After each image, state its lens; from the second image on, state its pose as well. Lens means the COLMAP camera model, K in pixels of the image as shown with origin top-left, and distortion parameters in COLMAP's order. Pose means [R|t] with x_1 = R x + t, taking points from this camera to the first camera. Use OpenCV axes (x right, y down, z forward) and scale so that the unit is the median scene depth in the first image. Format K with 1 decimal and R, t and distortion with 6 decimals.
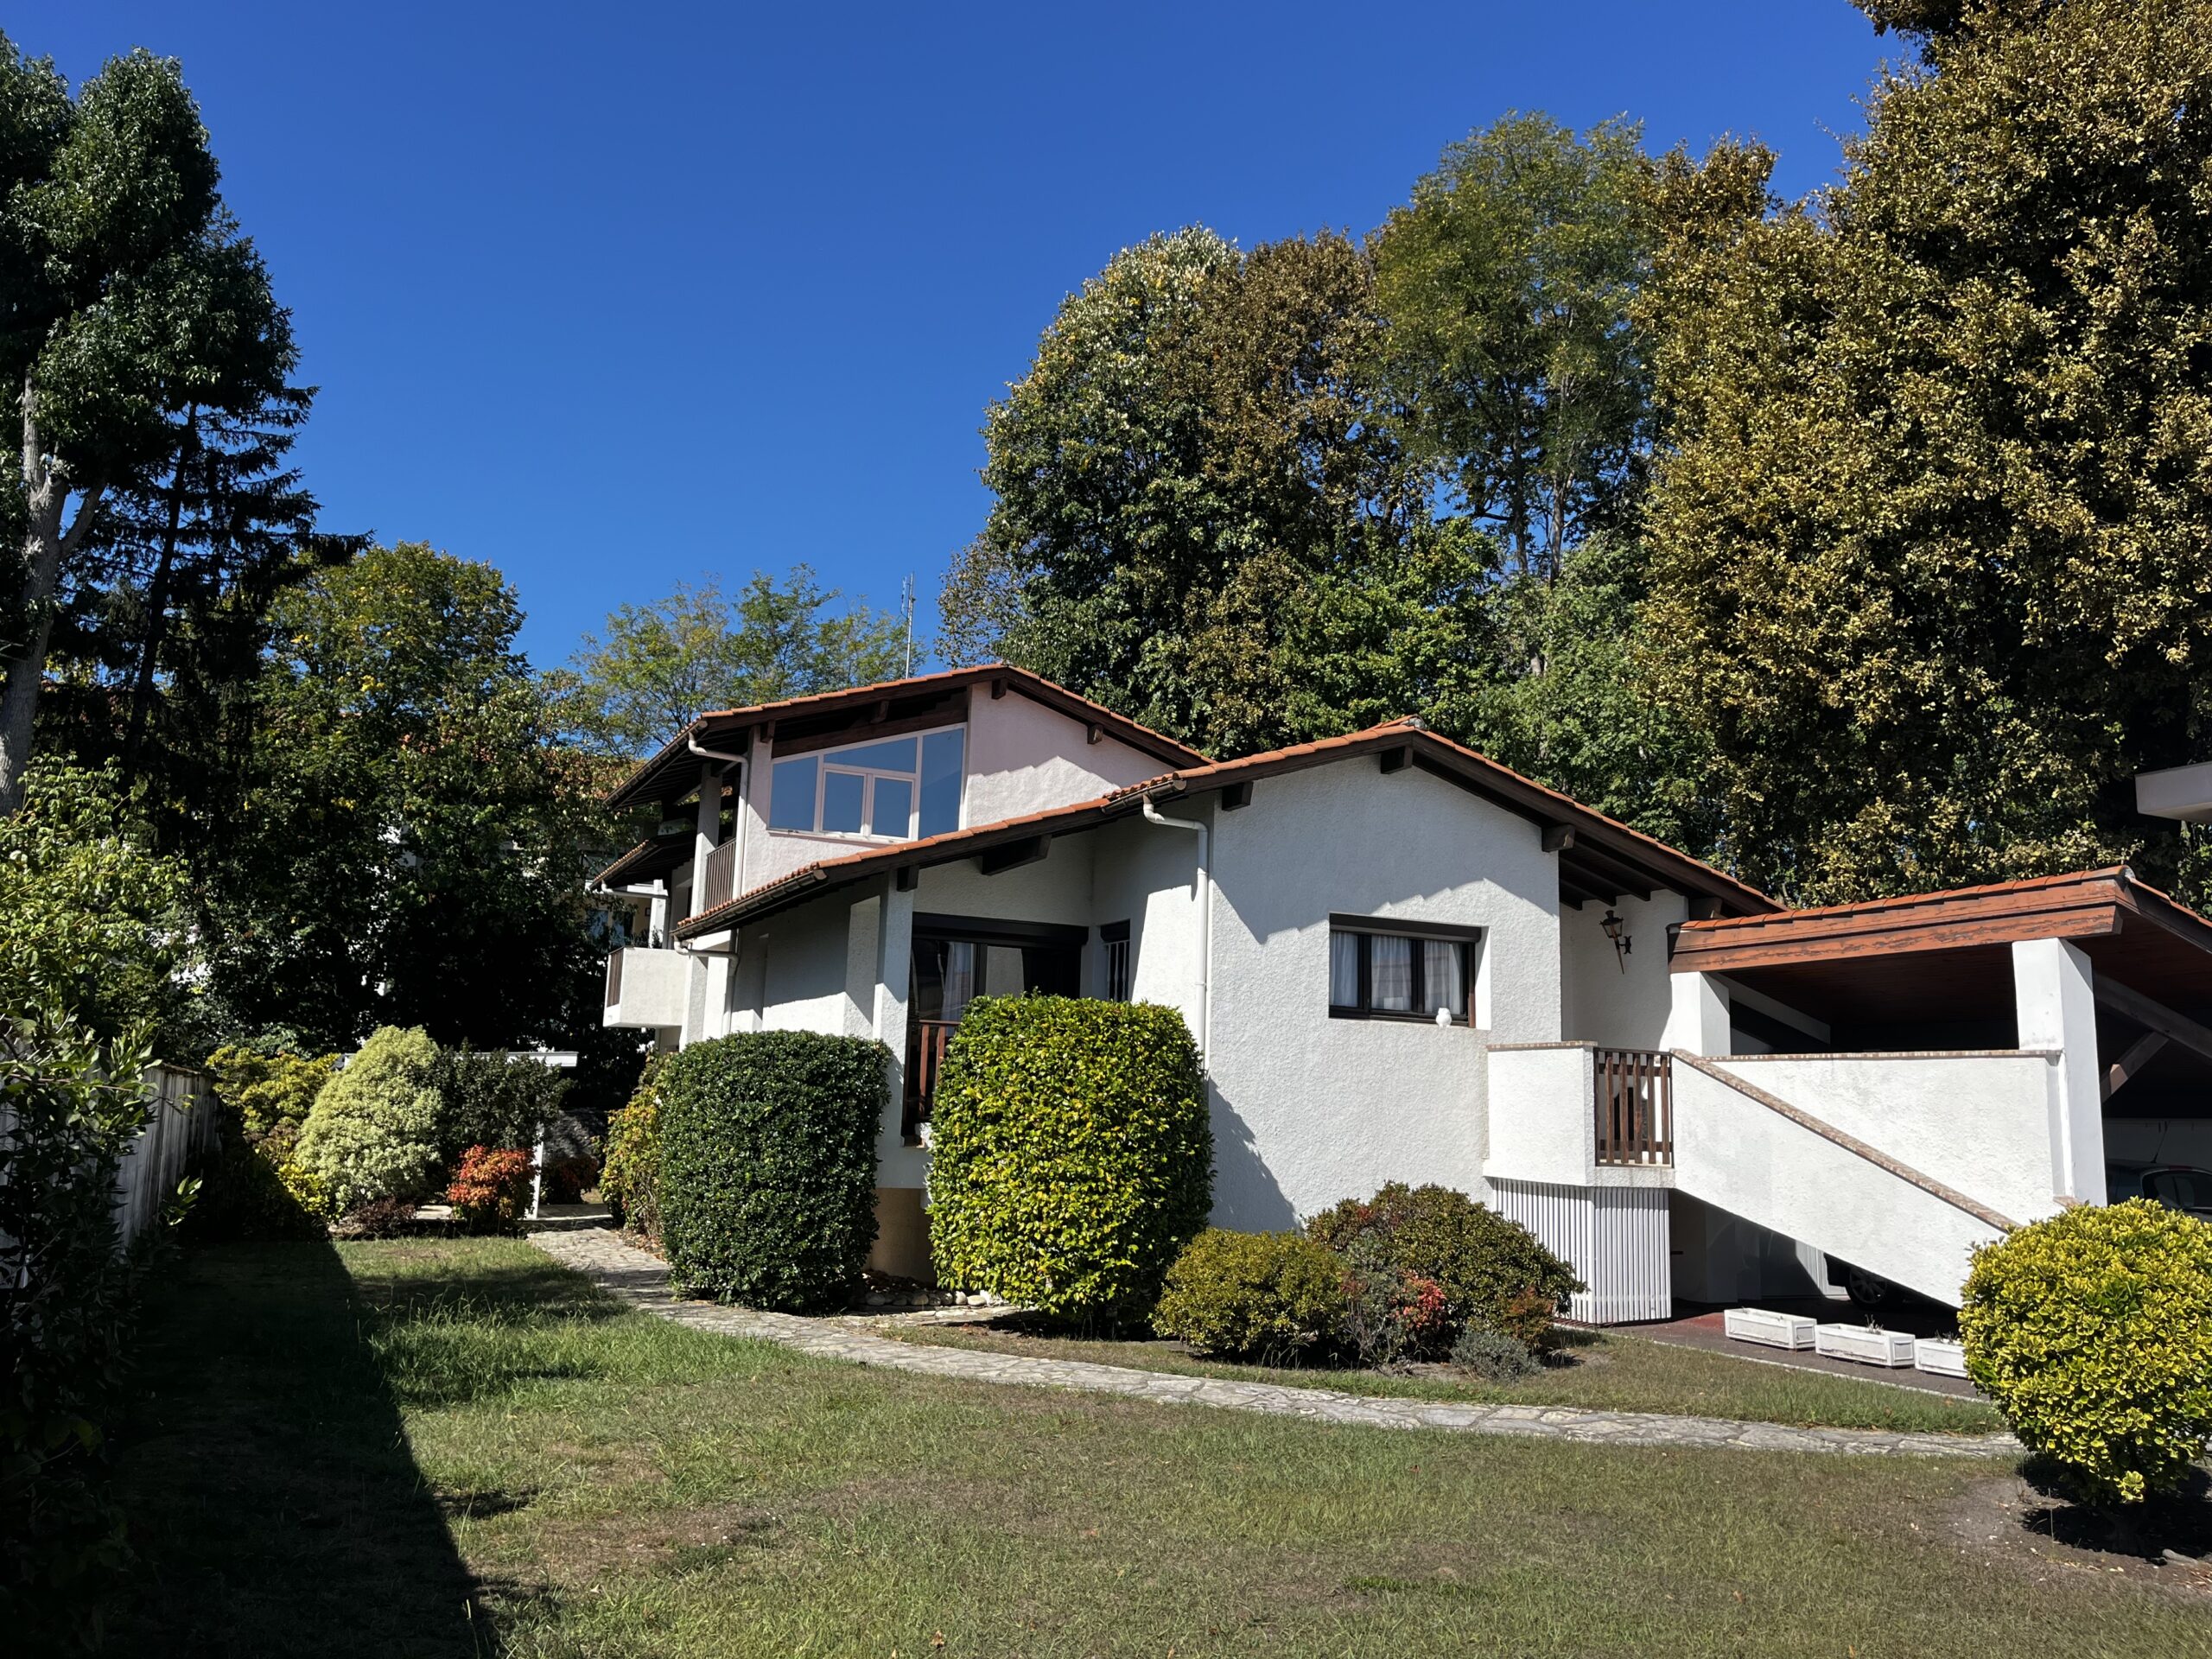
lens RADIAL K [[1679.4, 0, 1106.0], [0, 1679.4, 829.5], [0, 0, 1]] dist [0.023544, -0.005384]
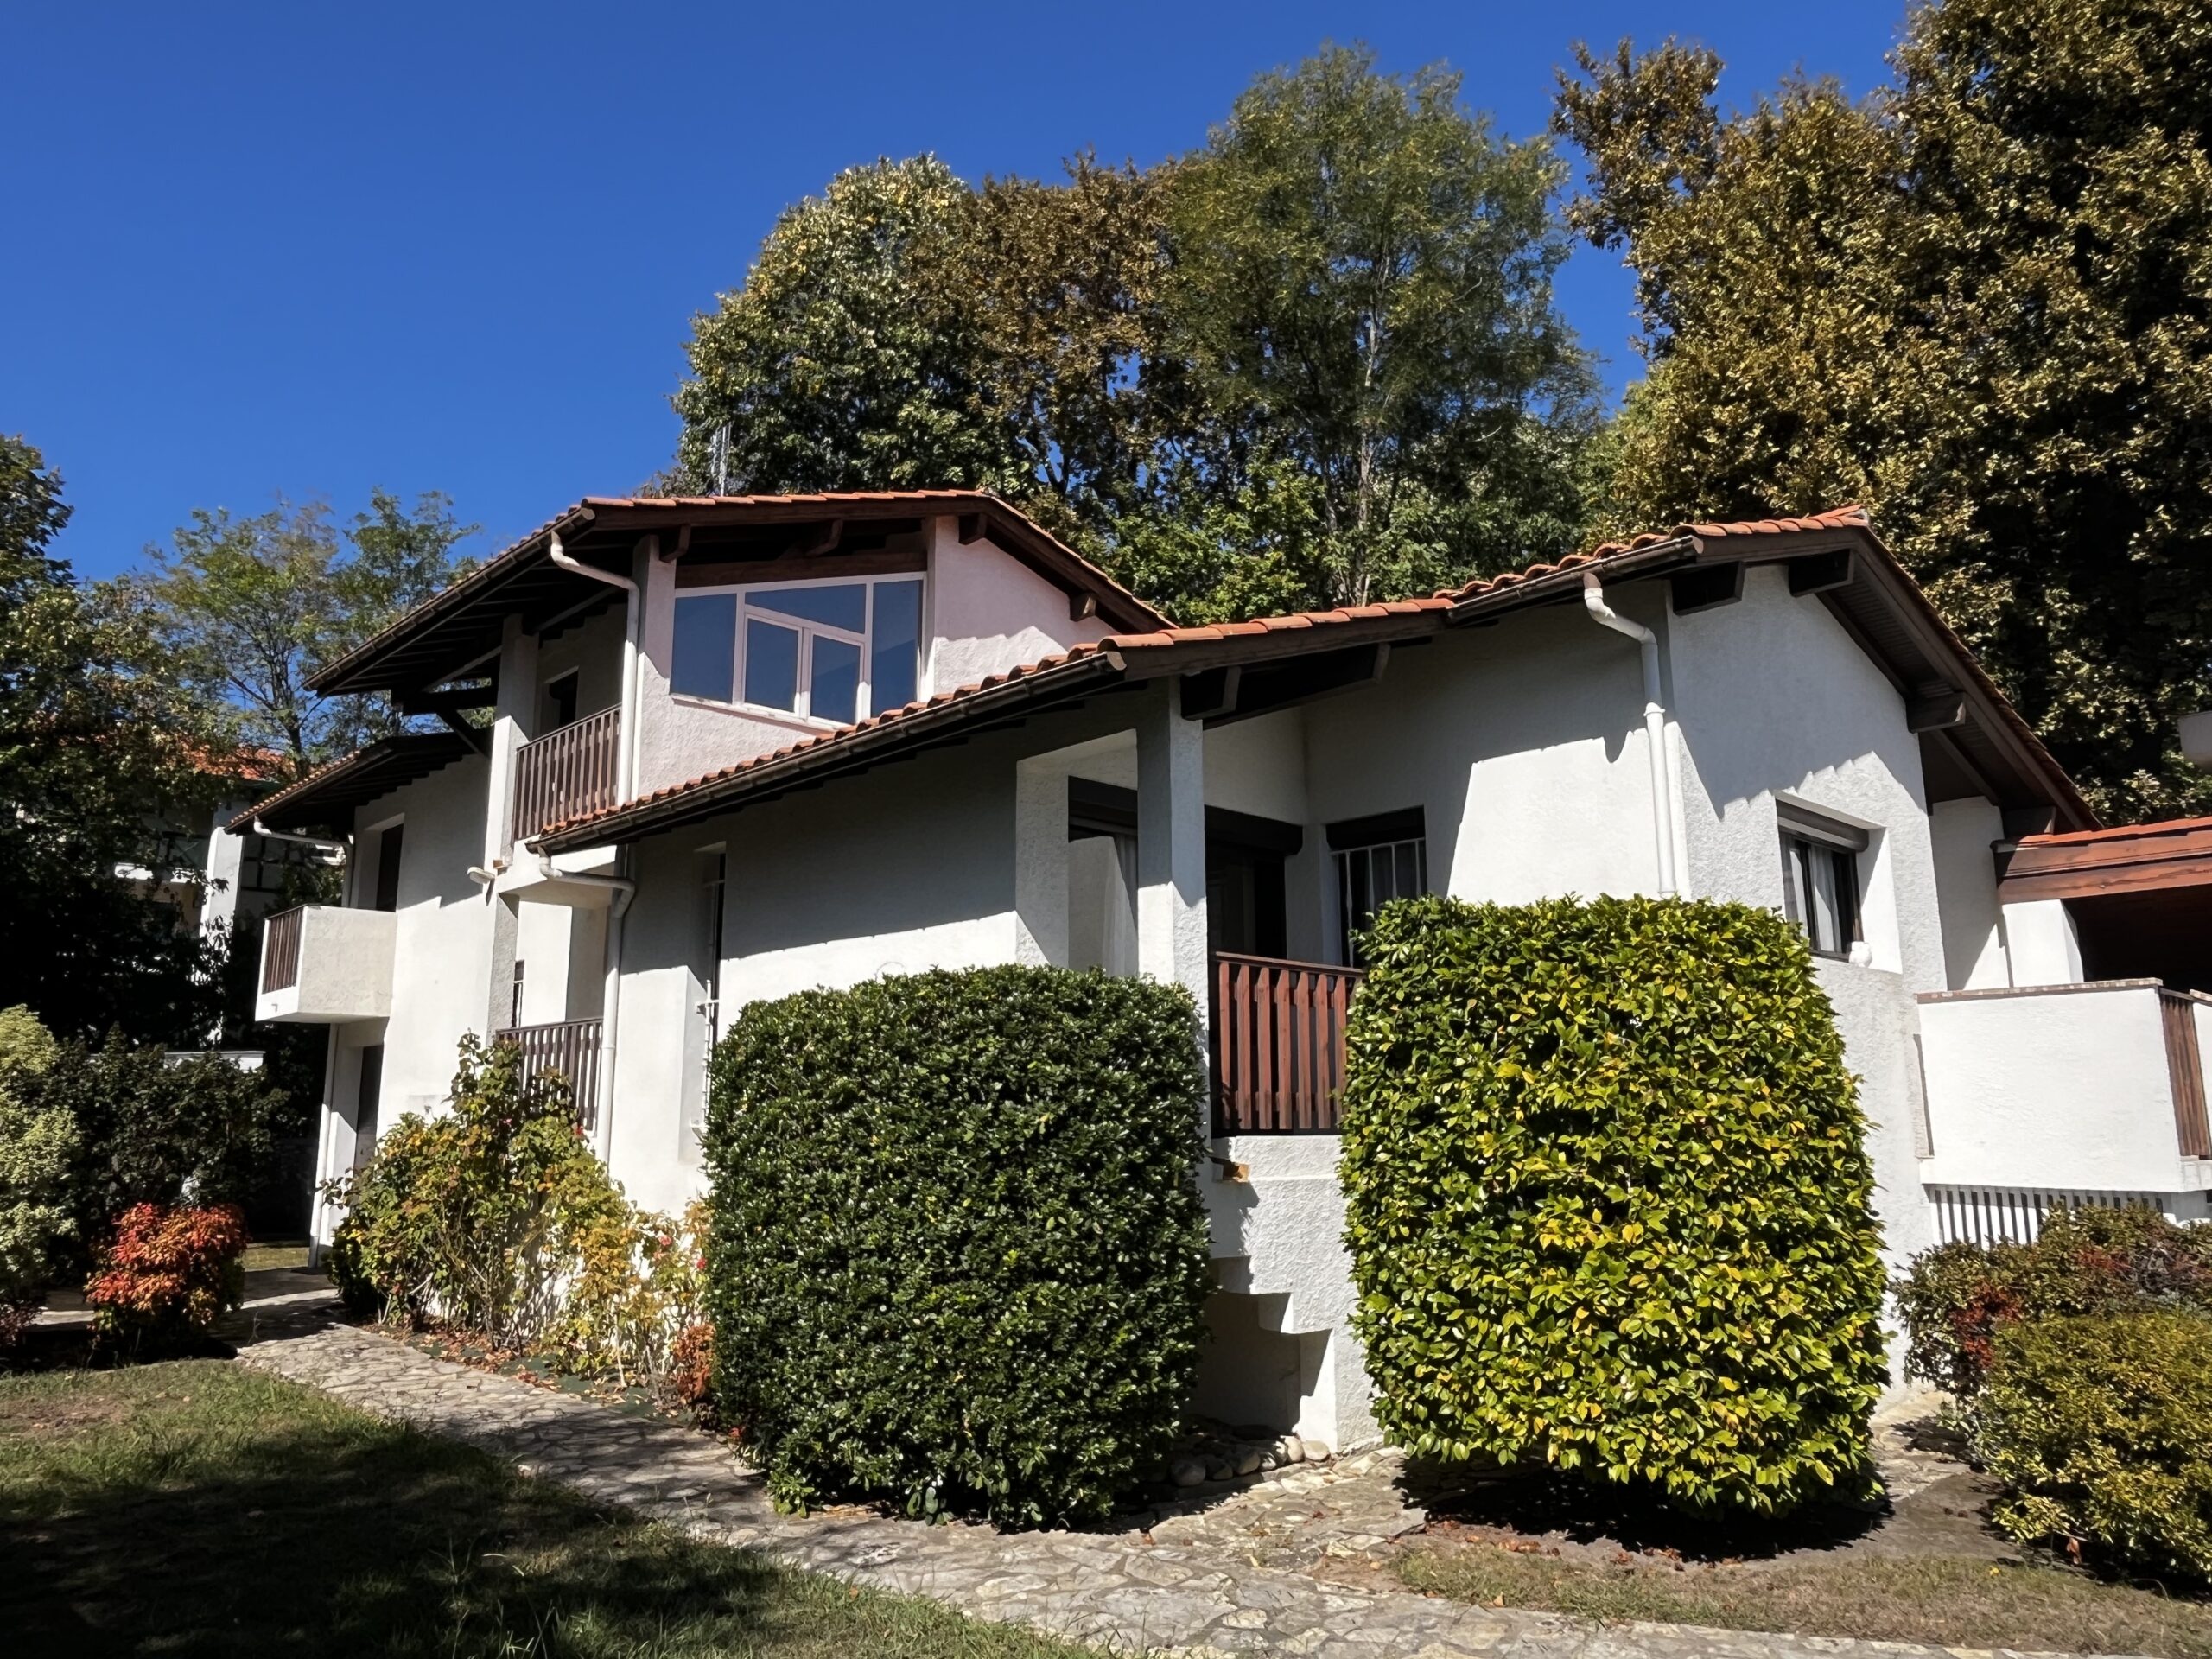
lens RADIAL K [[1525.8, 0, 1106.0], [0, 1525.8, 829.5], [0, 0, 1]] dist [-0.006305, -0.001289]
pose [[0.950251, 0.025726, 0.310421, -0.266880], [-0.019351, 0.999534, -0.023601, 0.075388], [-0.310884, 0.016420, 0.950306, 0.466067]]
